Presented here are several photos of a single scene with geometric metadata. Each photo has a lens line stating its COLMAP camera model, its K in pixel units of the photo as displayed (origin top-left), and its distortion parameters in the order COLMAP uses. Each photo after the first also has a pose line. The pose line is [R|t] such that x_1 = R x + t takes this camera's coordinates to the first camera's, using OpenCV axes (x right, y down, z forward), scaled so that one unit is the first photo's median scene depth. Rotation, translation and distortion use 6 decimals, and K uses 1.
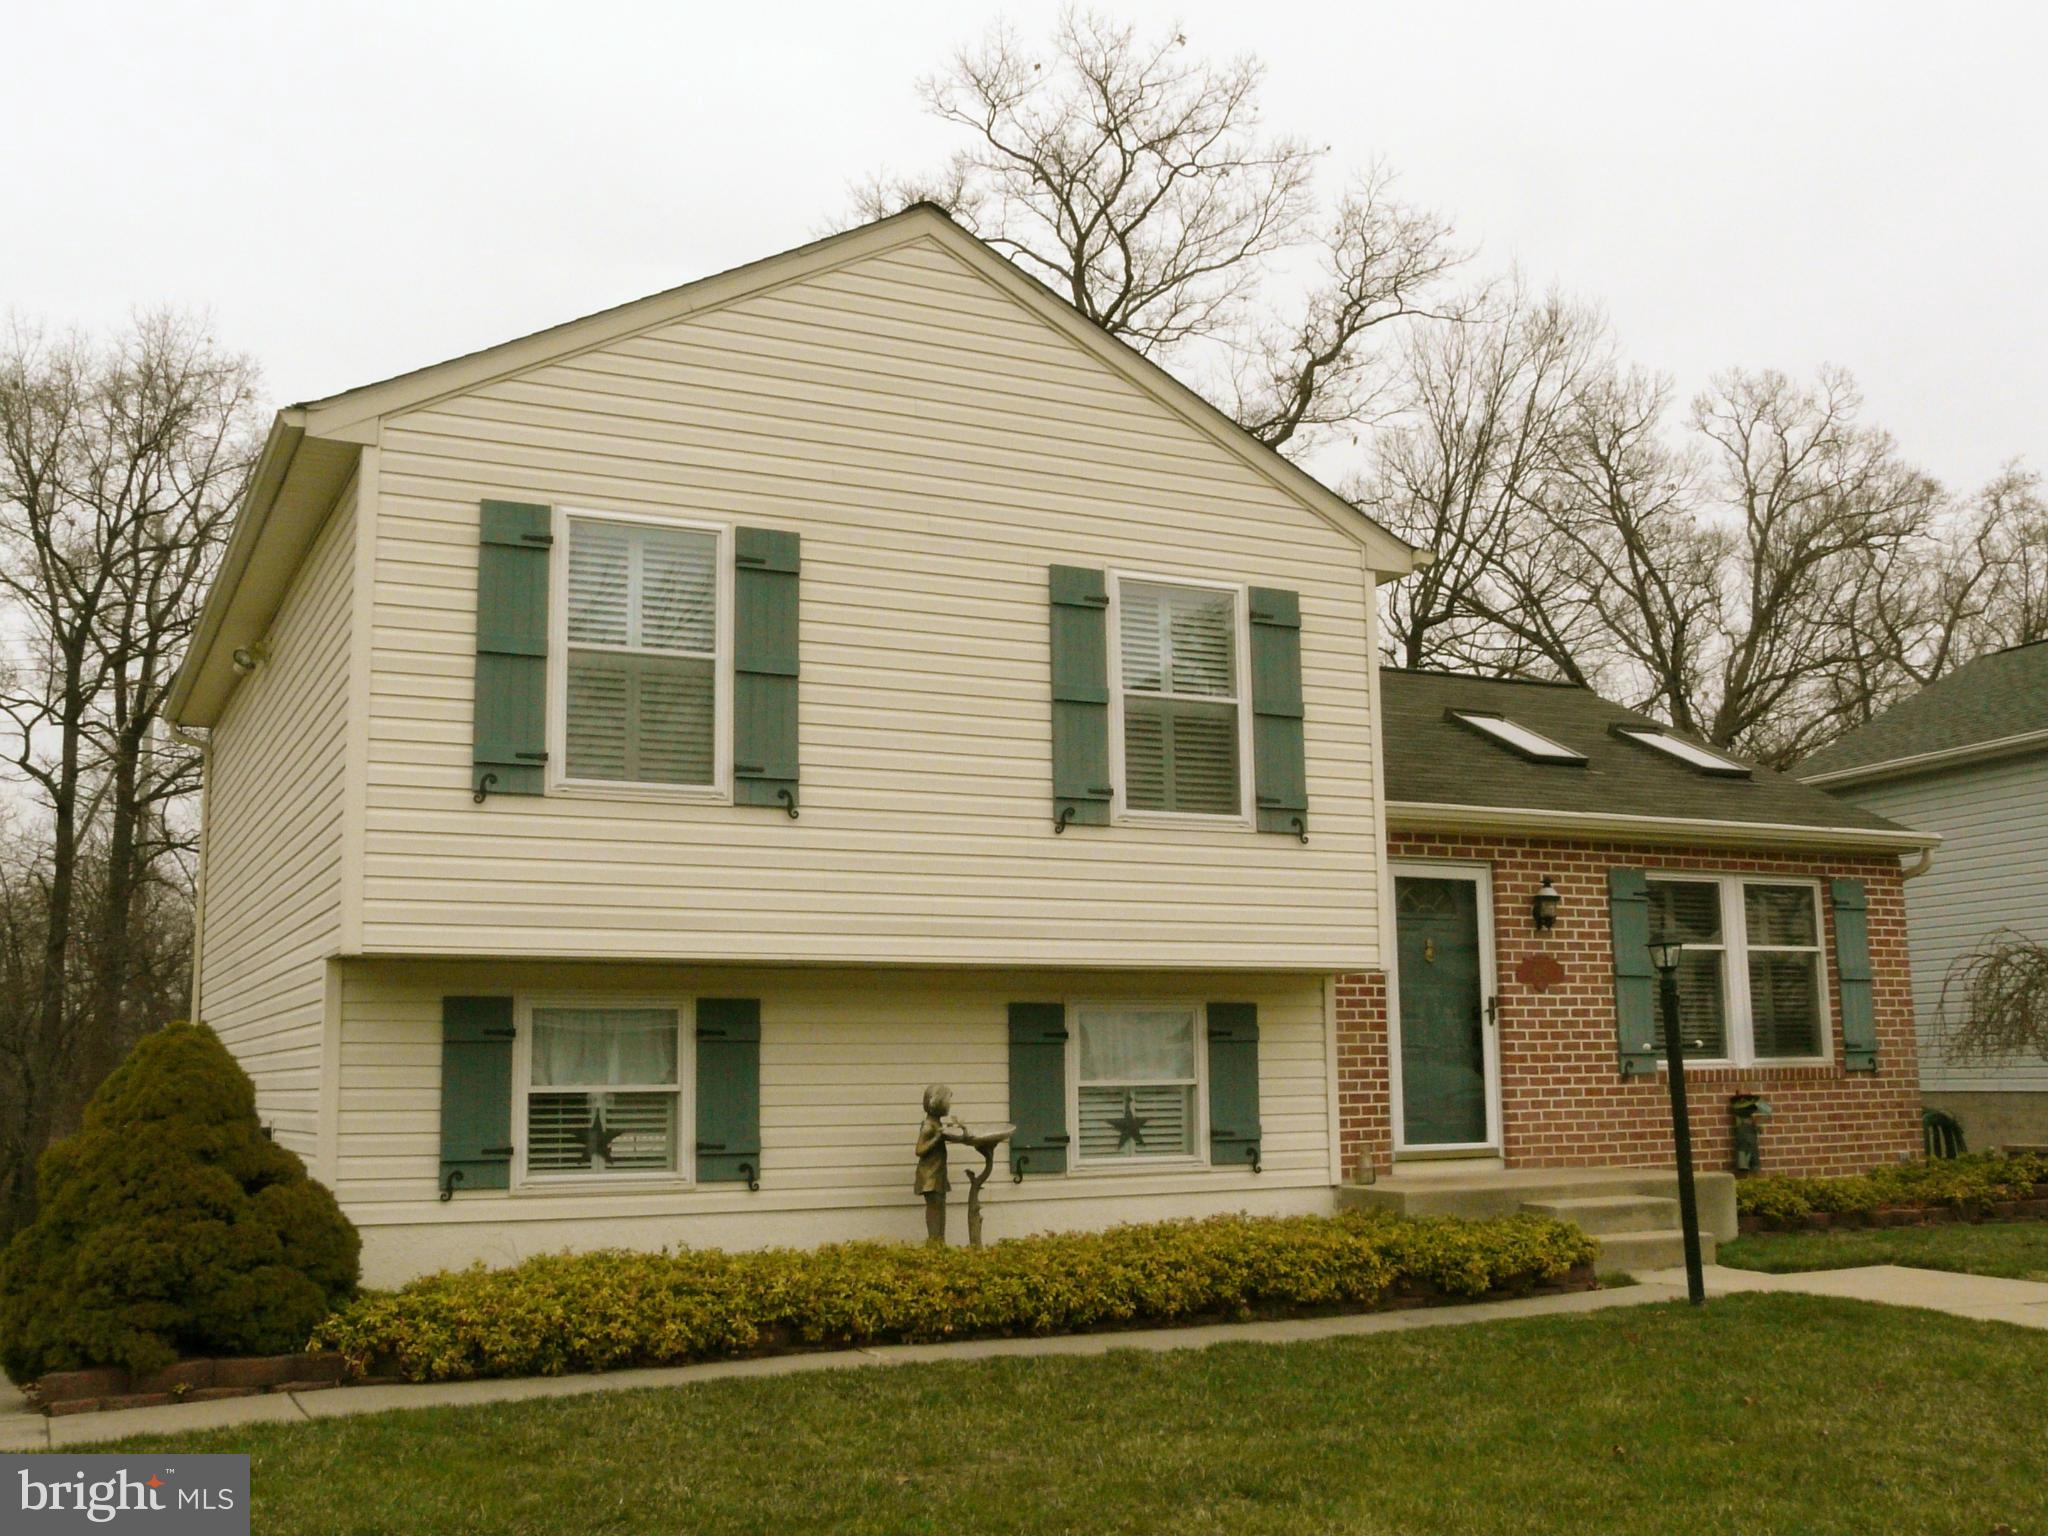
lens RADIAL K [[1989.3, 0, 1024.0], [0, 1989.3, 768.0], [0, 0, 1]] dist [-0.103087, 0.208291]
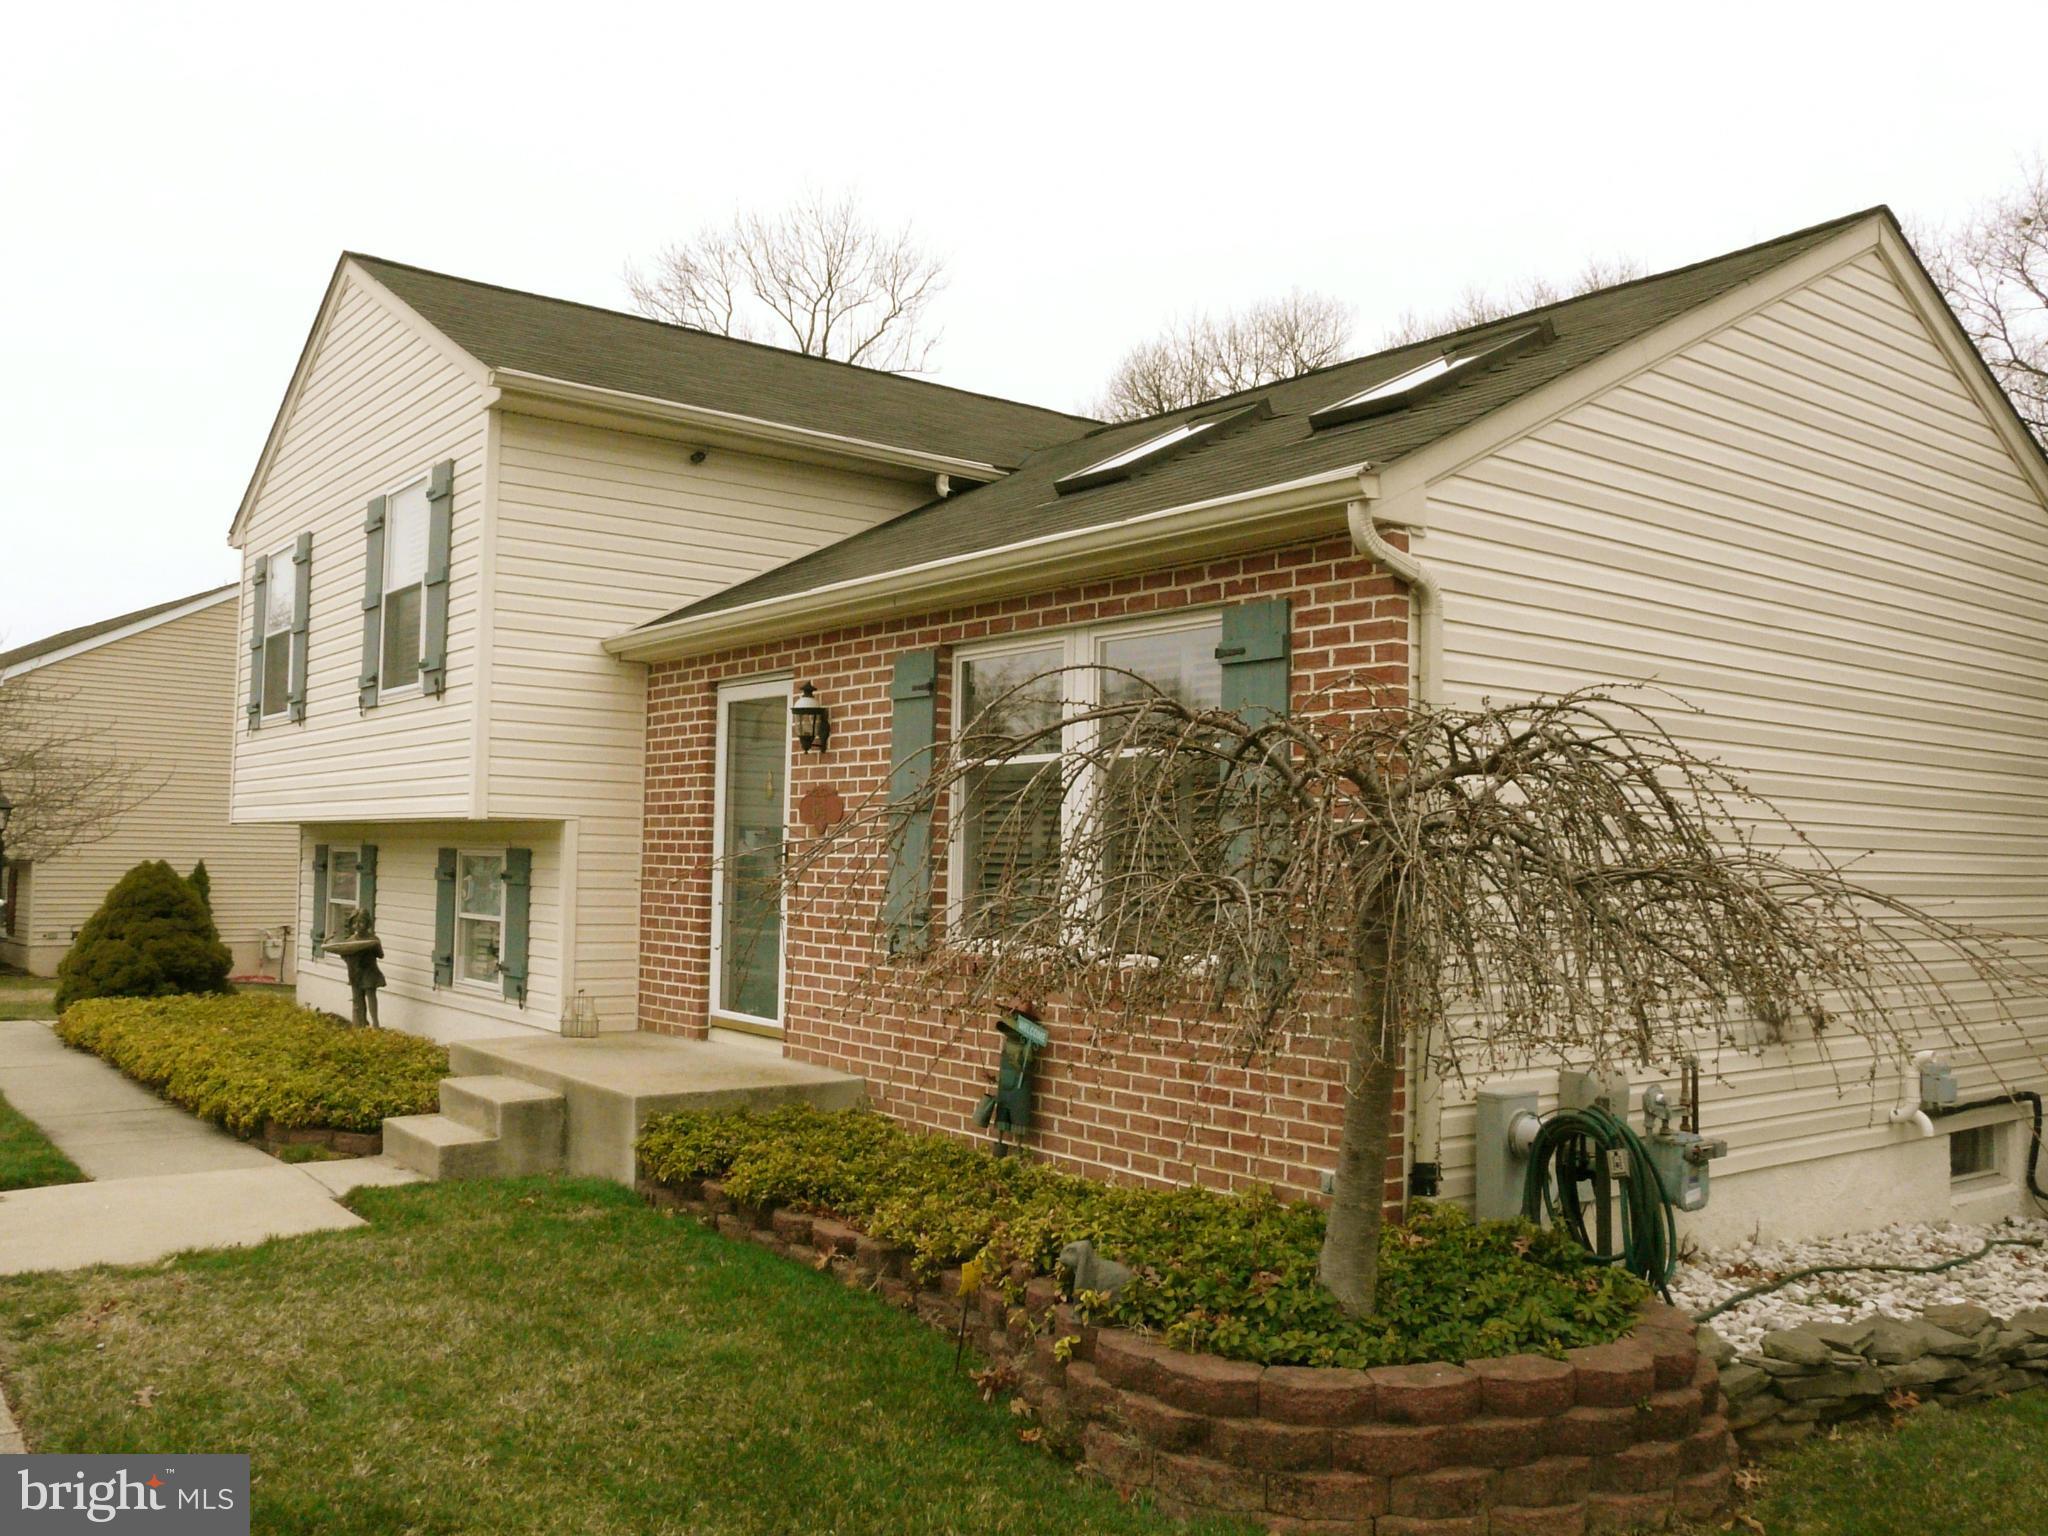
lens RADIAL K [[1707.2, 0, 1015.6], [0, 1707.2, 763.3], [0, 0, 1]] dist [-0.078171, 0.118612]
pose [[0.182950, -0.036723, -0.982436, 1.021642], [0.133215, 0.991012, -0.012236, 0.116174], [0.974055, -0.128637, 0.186198, 1.063546]]
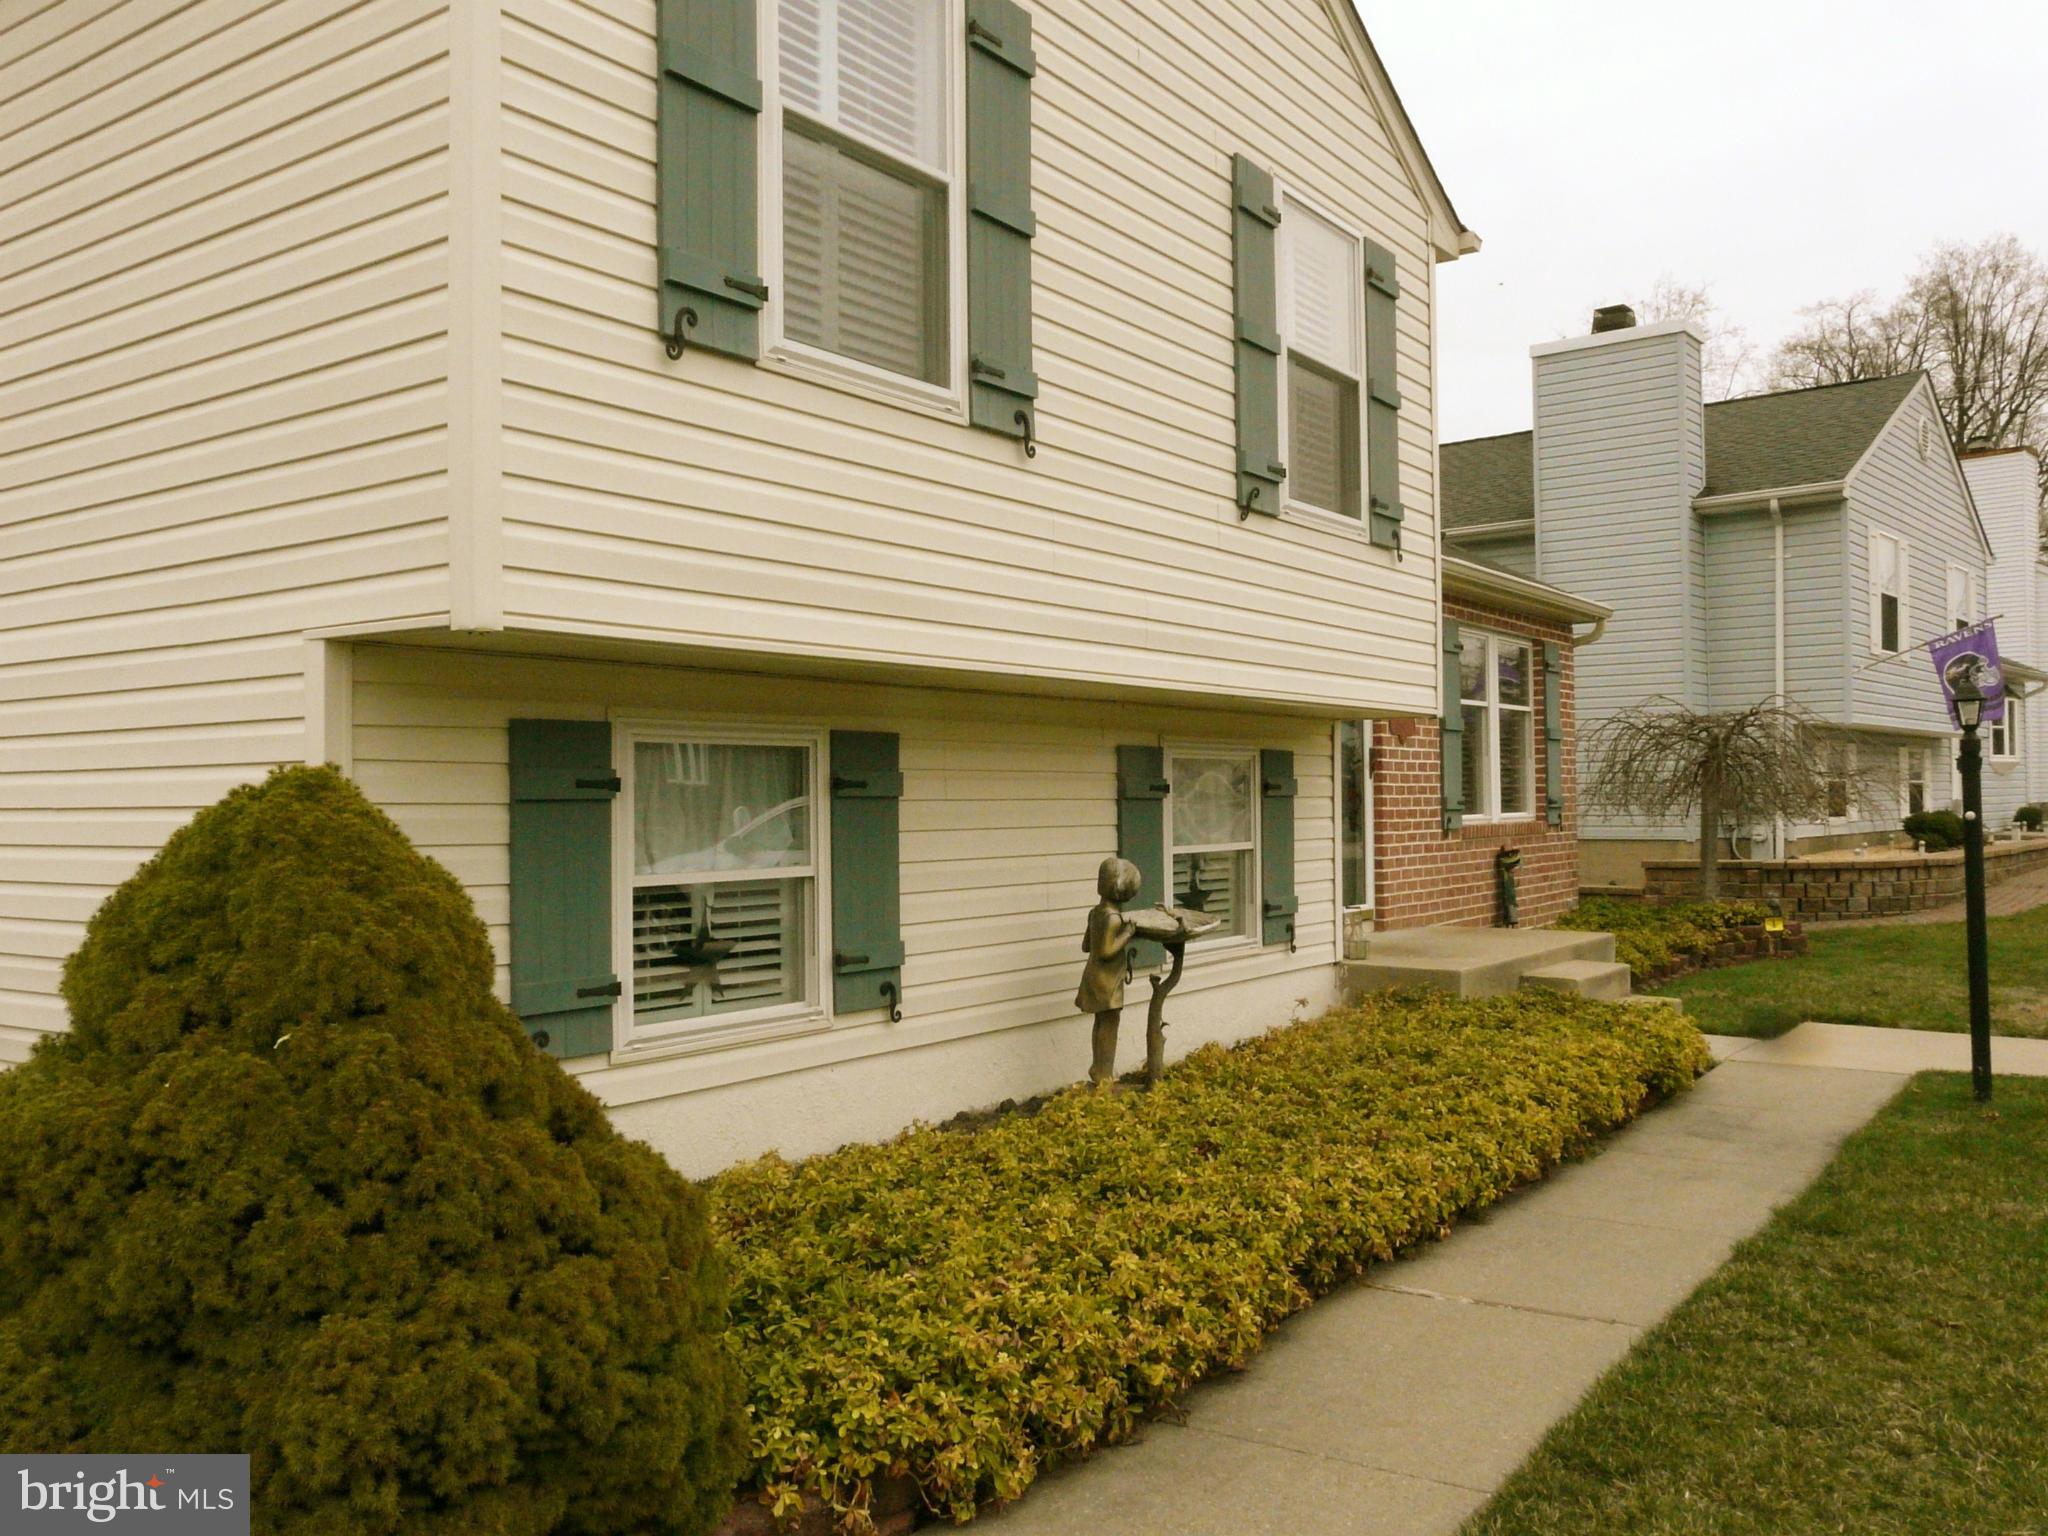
lens RADIAL K [[1707.2, 0, 1015.6], [0, 1707.2, 763.3], [0, 0, 1]] dist [-0.078171, 0.118612]
pose [[0.882292, 0.015495, 0.470446, -0.314441], [-0.075812, 0.991087, 0.109538, 0.052896], [-0.464556, -0.132310, 0.875604, 0.417383]]
